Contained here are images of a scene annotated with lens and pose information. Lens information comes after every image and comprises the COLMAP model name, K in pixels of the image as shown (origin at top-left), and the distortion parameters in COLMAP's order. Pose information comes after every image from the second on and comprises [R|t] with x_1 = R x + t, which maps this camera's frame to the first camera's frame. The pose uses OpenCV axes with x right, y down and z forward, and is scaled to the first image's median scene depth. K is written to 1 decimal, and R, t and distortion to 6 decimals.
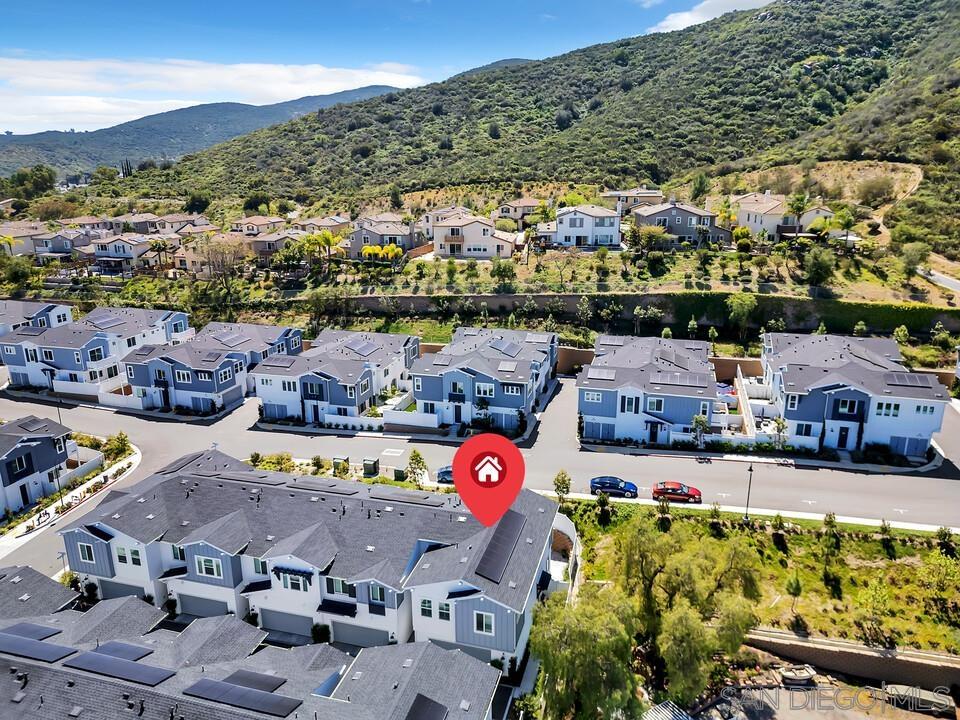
lens RADIAL K [[666.6, 0, 480.0], [0, 666.6, 360.0], [0, 0, 1]] dist [0.008053, 0.002039]
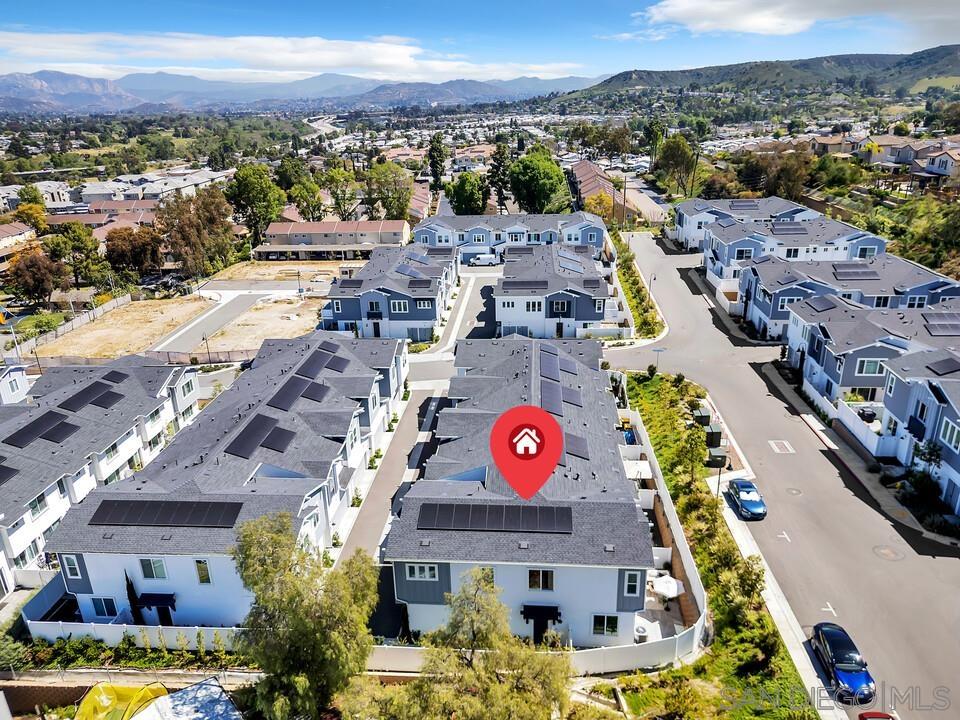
lens RADIAL K [[678.0, 0, 480.0], [0, 678.0, 360.0], [0, 0, 1]] dist [-0.000735, -0.000145]
pose [[0.186157, 0.349952, -0.918085, 0.407383], [-0.246308, 0.921202, 0.301197, -0.081942], [0.951146, 0.170061, 0.257684, 0.422288]]
